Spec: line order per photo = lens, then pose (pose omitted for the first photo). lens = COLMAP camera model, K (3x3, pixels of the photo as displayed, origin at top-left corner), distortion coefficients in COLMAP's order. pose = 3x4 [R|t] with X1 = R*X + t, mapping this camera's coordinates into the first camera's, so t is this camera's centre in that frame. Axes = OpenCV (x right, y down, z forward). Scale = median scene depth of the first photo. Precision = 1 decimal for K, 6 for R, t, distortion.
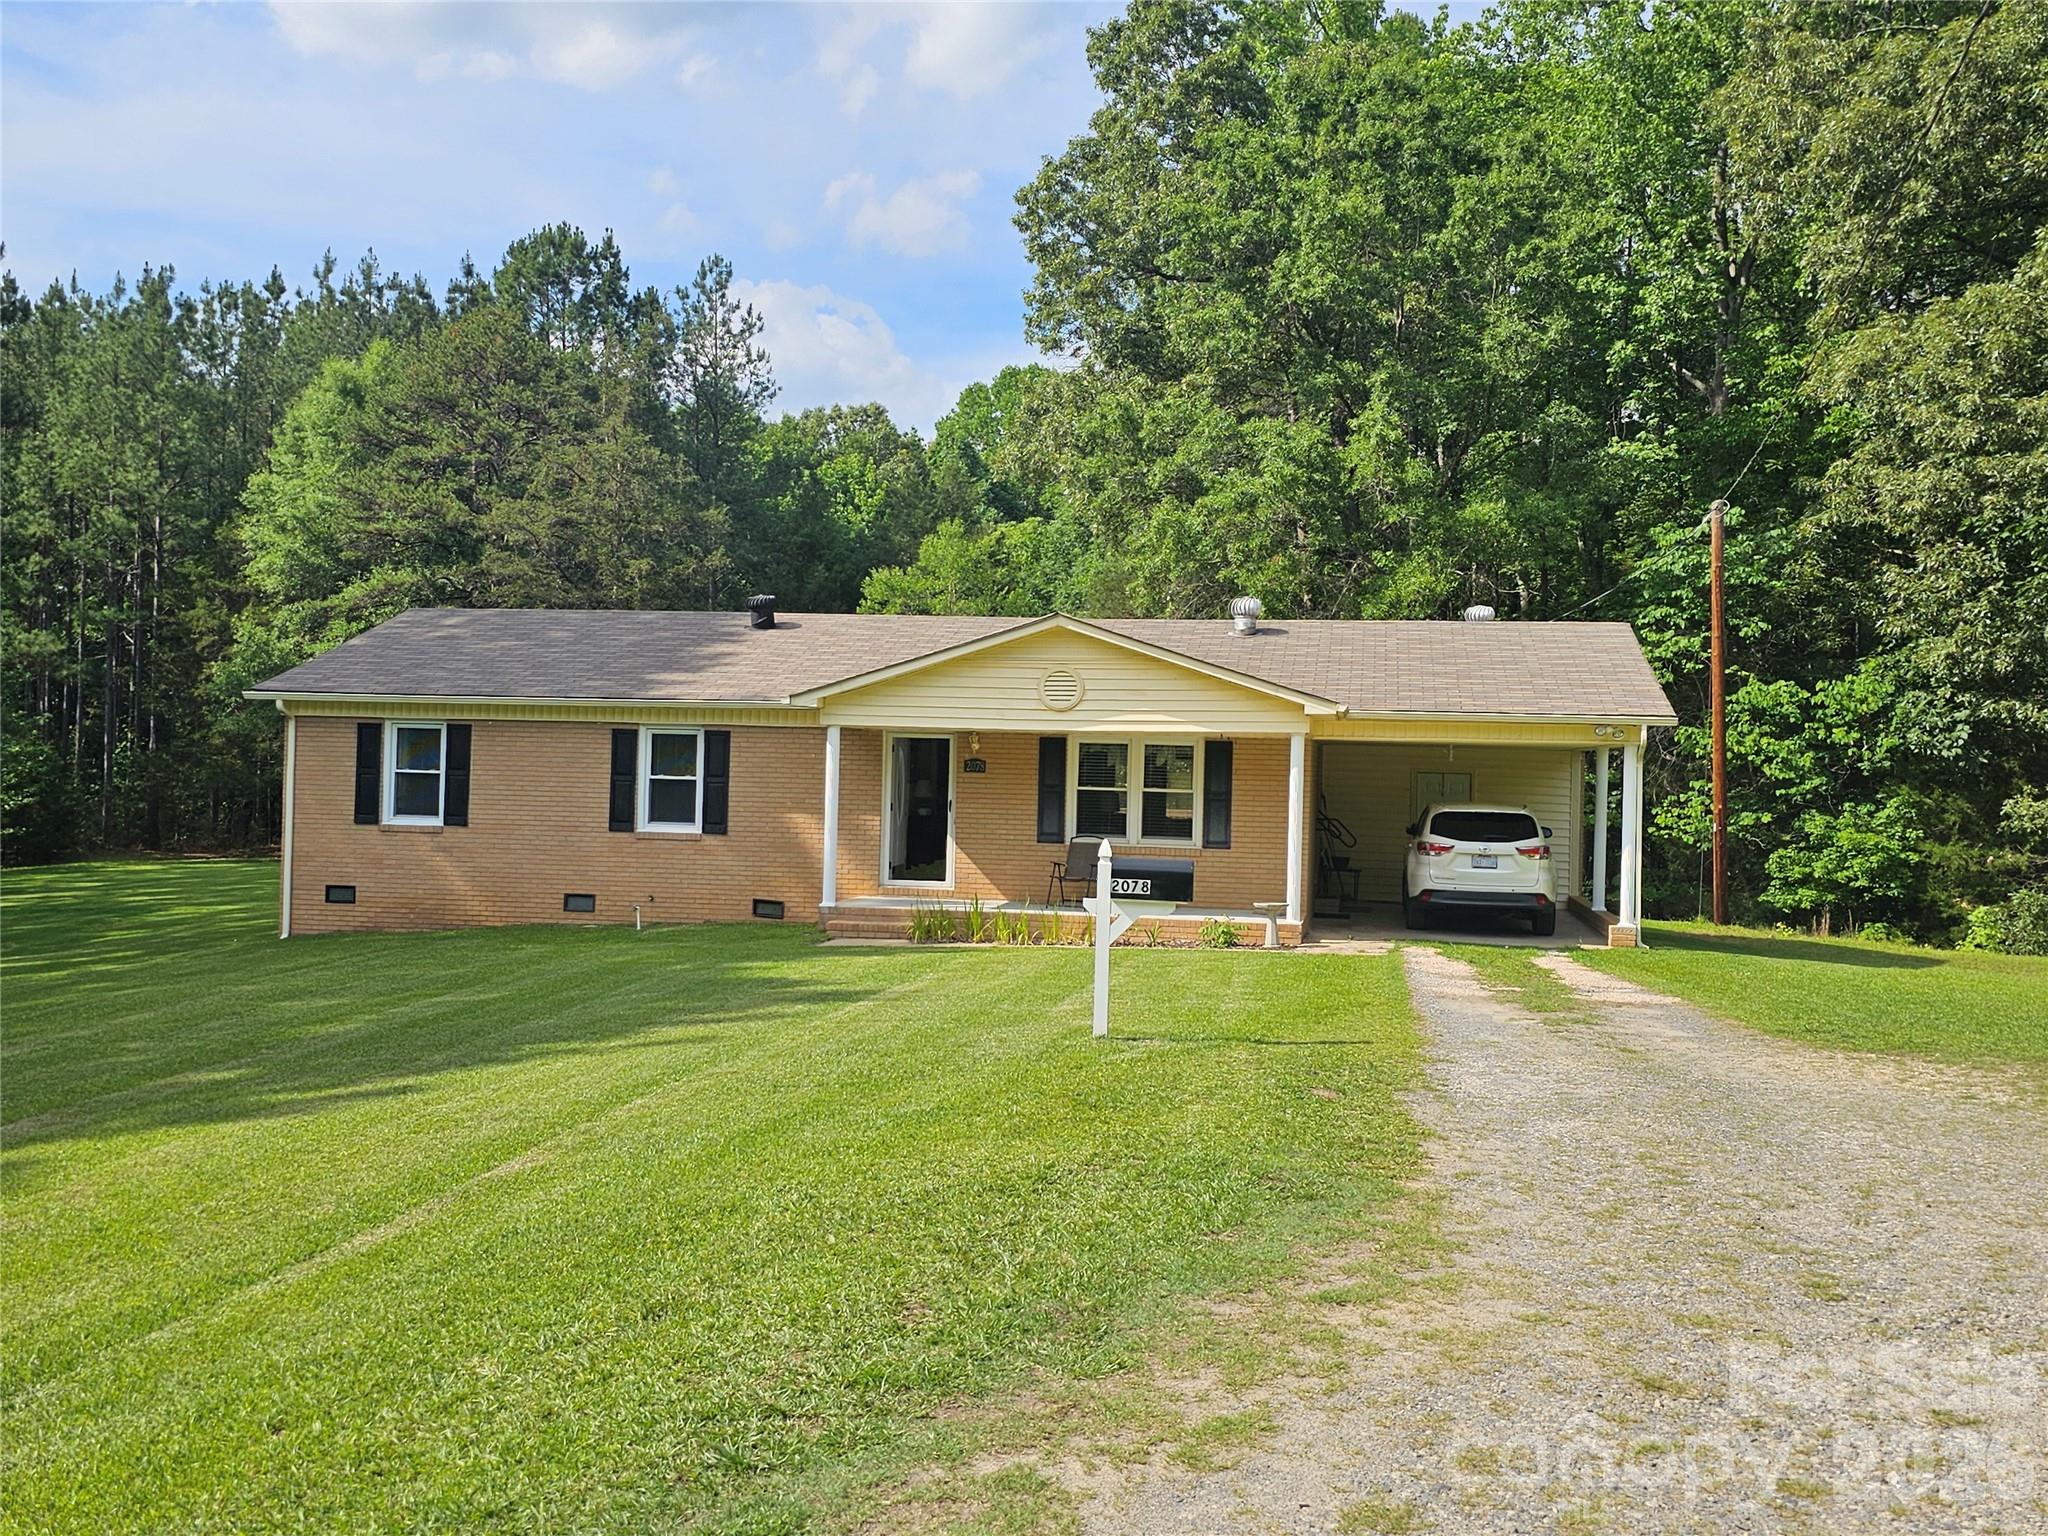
lens RADIAL K [[1361.0, 0, 1023.3], [0, 1361.0, 779.8], [0, 0, 1]] dist [0.047291, -0.043753]
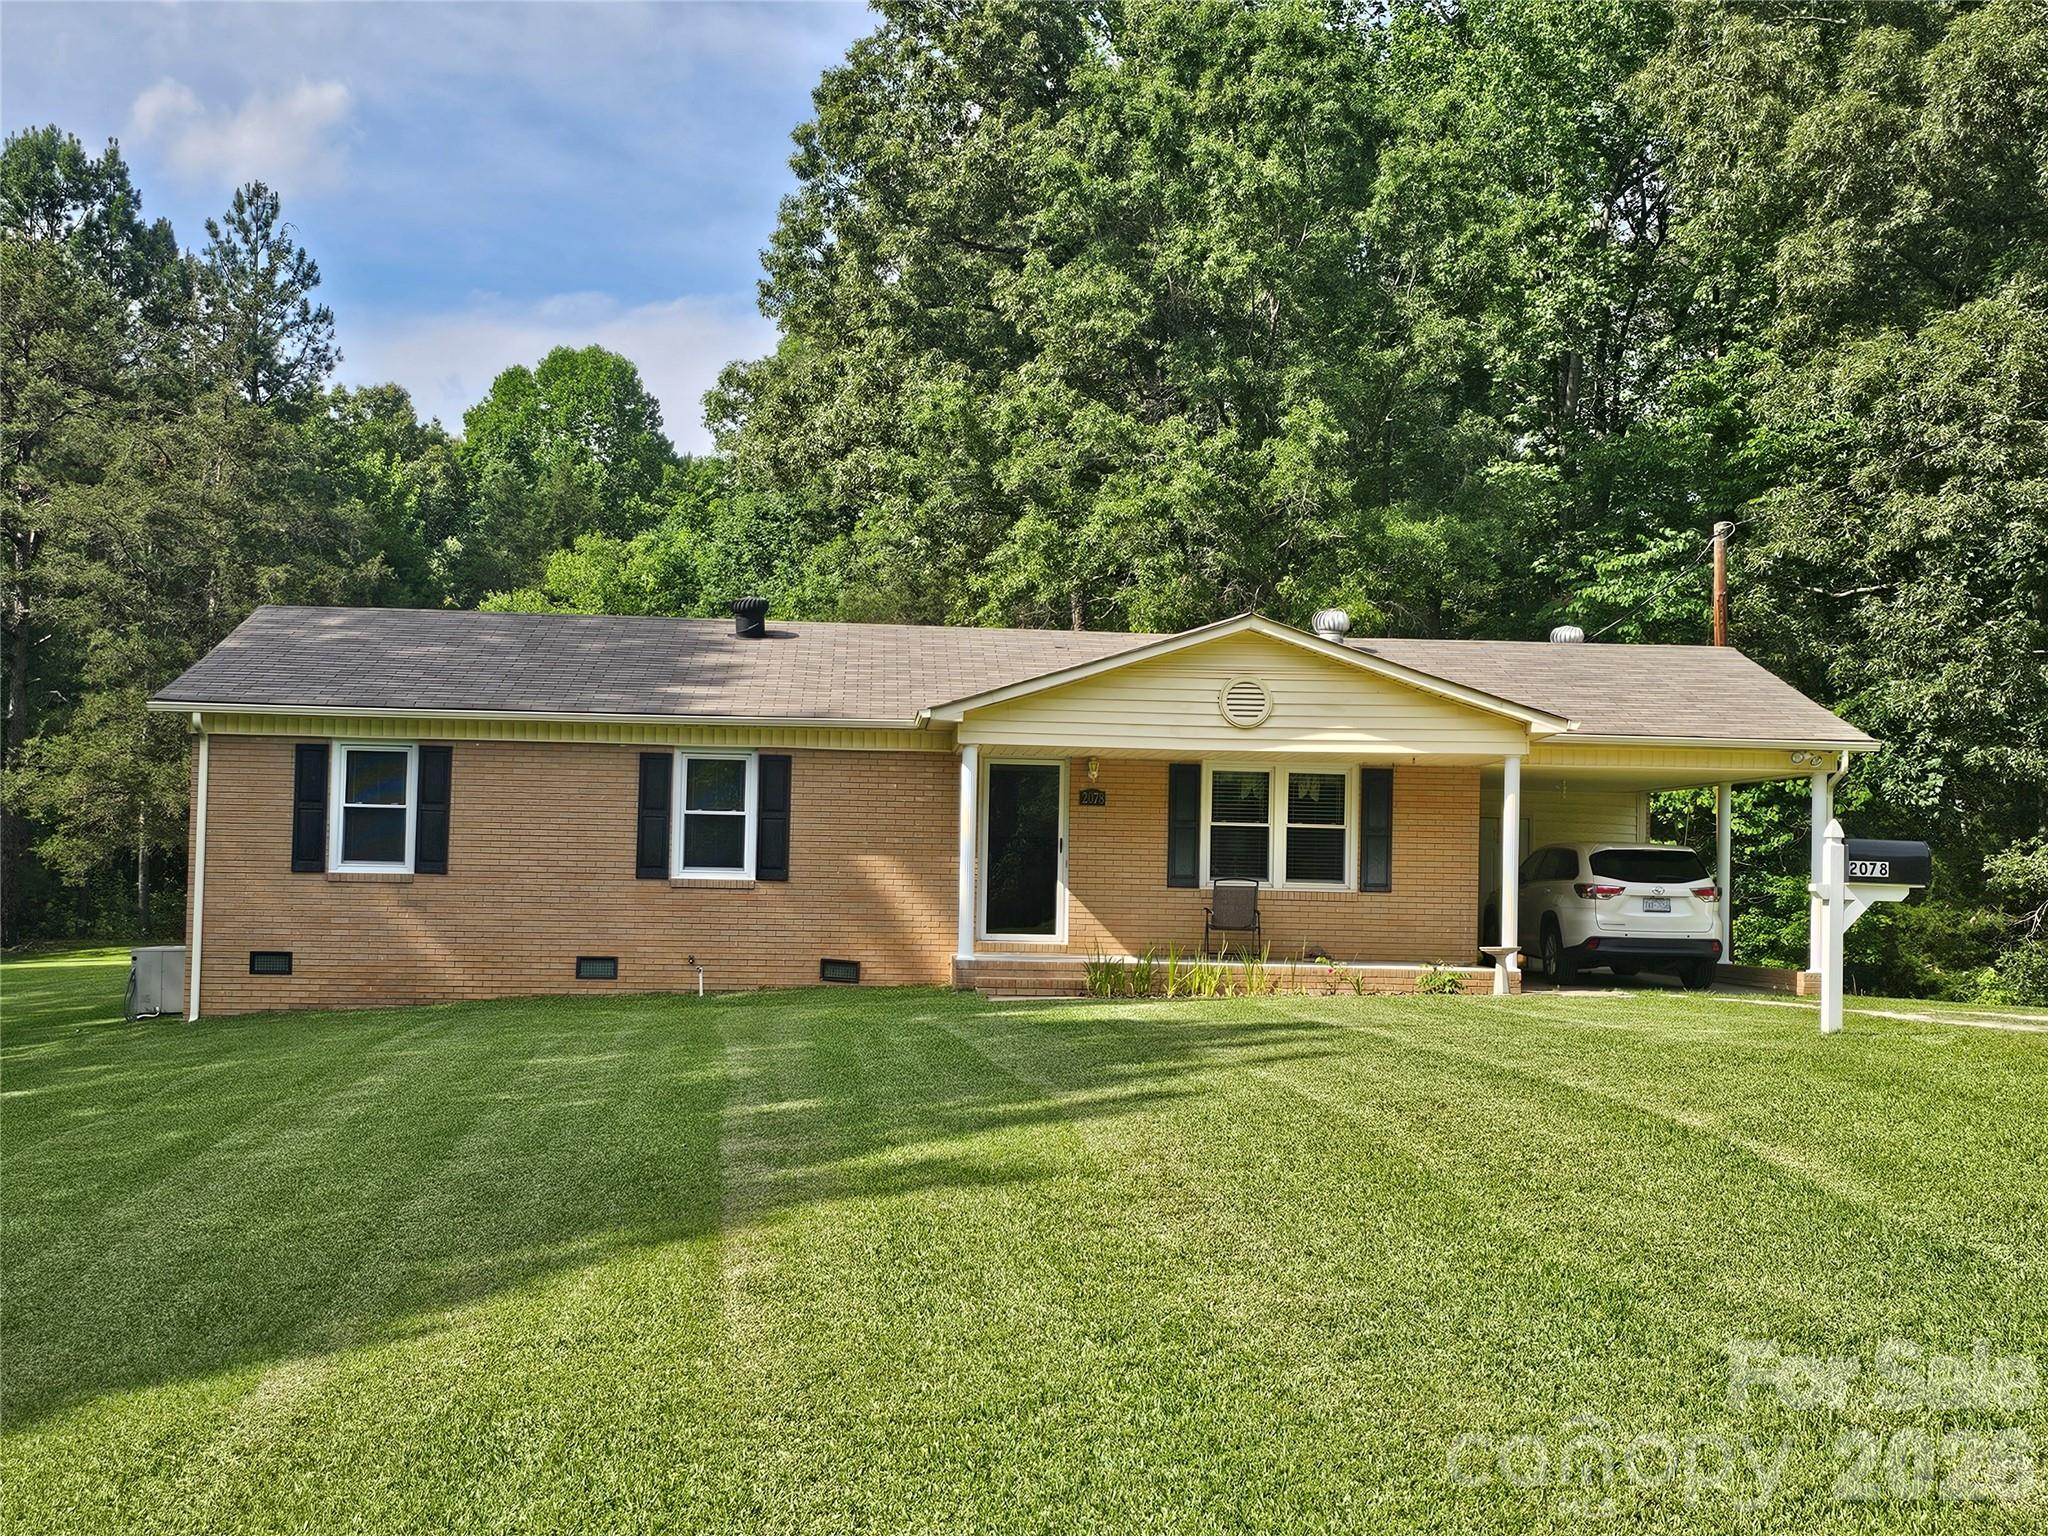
lens RADIAL K [[1644.9, 0, 1023.6], [0, 1644.9, 833.8], [0, 0, 1]] dist [0.066443, -0.076814]
pose [[0.985774, -0.001677, 0.168068, -0.235687], [0.003467, 0.999940, -0.010356, 0.021437], [-0.168040, 0.010792, 0.985721, -0.002508]]
